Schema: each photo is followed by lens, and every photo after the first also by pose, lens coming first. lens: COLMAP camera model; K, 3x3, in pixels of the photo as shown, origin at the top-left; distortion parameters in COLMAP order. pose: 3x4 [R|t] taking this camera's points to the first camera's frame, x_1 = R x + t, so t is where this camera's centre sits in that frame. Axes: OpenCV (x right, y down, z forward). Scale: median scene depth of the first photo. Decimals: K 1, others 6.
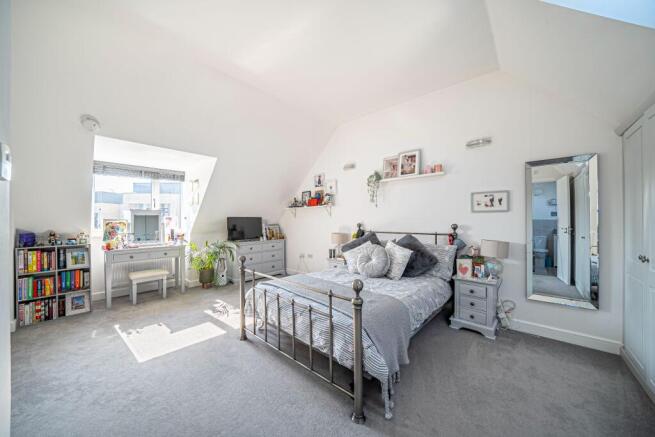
lens RADIAL K [[225.9, 0, 314.9], [0, 225.9, 219.9], [0, 0, 1]] dist [-0.016972, -0.000100]
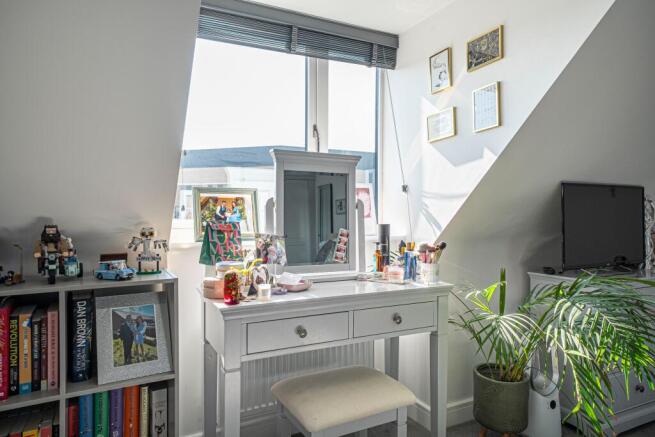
lens RADIAL K [[432.6, 0, 326.6], [0, 432.6, 217.2], [0, 0, 1]] dist [0.006679, 0.001651]
pose [[0.941578, 0.002405, -0.336787, -0.724200], [-0.000485, 0.999983, 0.005785, 0.040878], [0.336795, -0.005284, 0.941563, 0.634746]]
